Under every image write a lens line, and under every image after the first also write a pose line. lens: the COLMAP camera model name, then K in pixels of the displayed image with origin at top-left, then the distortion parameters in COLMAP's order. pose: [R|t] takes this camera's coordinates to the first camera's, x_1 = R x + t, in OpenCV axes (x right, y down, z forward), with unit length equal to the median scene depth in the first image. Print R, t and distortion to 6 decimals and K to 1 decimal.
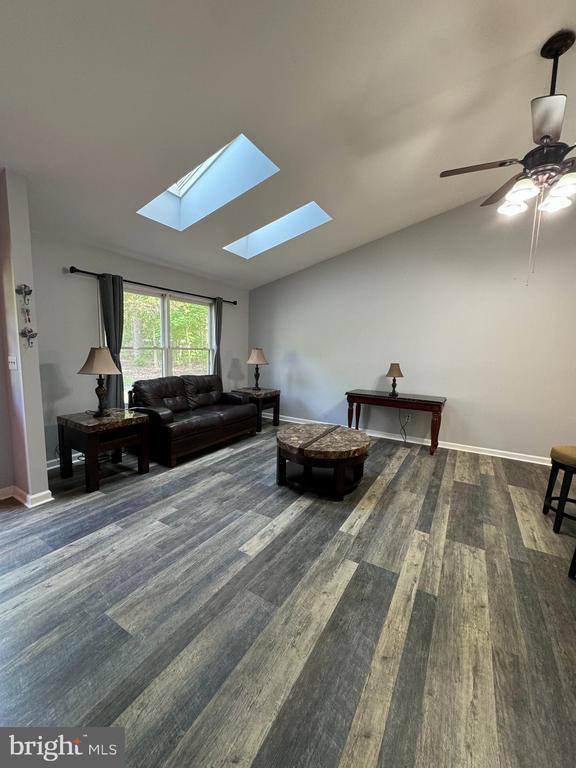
lens RADIAL K [[306.2, 0, 289.5], [0, 306.2, 383.8], [0, 0, 1]] dist [0.001102, 0.001003]
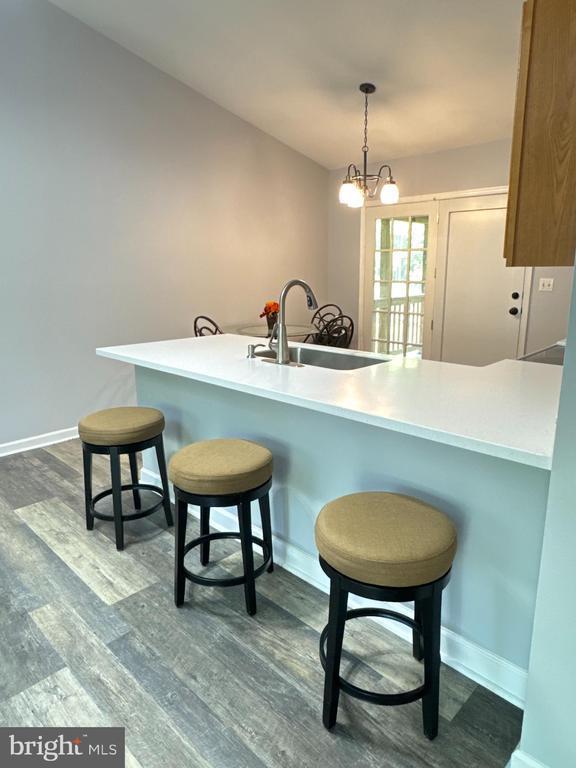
lens RADIAL K [[498.4, 0, 292.9], [0, 498.4, 383.8], [0, 0, 1]] dist [0.002579, 0.003458]
pose [[0.239152, -0.256125, 0.936593, 0.053310], [0.130537, 0.964307, 0.230373, -0.033181], [-0.962168, 0.067166, 0.264050, 0.279387]]
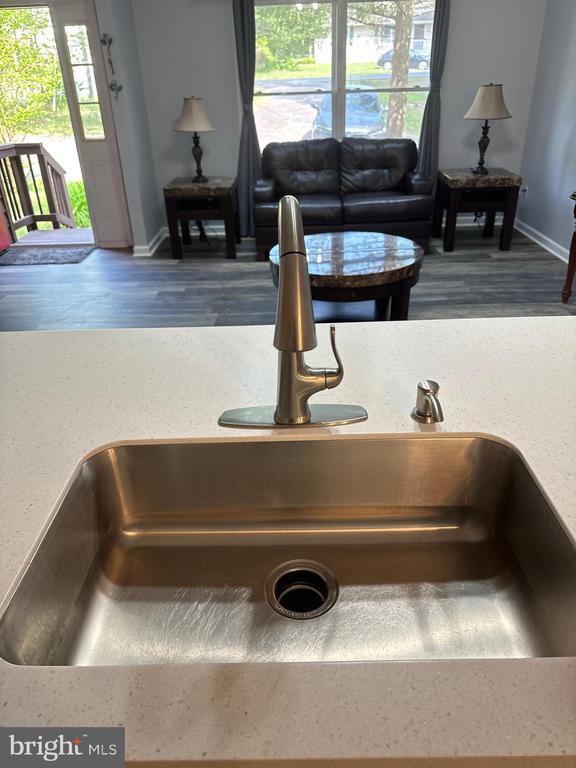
lens RADIAL K [[547.1, 0, 285.7], [0, 547.1, 390.0], [0, 0, 1]] dist [-0.001144, -0.006894]
pose [[0.506535, 0.387489, -0.770243, 1.029358], [-0.055901, 0.906206, 0.419125, -0.031434], [0.860405, -0.169244, 0.480686, 0.346075]]
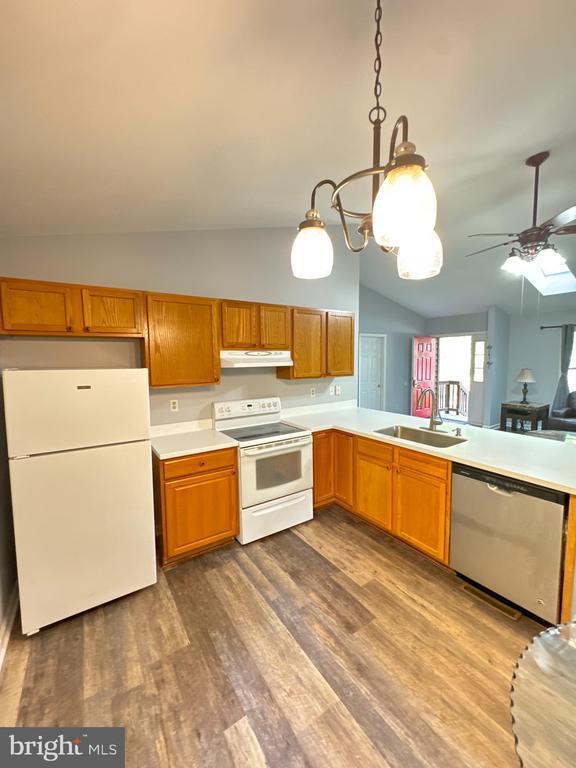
lens RADIAL K [[306.2, 0, 290.8], [0, 306.2, 383.9], [0, 0, 1]] dist [0.001102, 0.001003]
pose [[-0.430845, 0.054436, -0.900782, 1.816941], [-0.105958, 0.988223, 0.110401, -0.078722], [0.896184, 0.143011, -0.420003, 0.486771]]
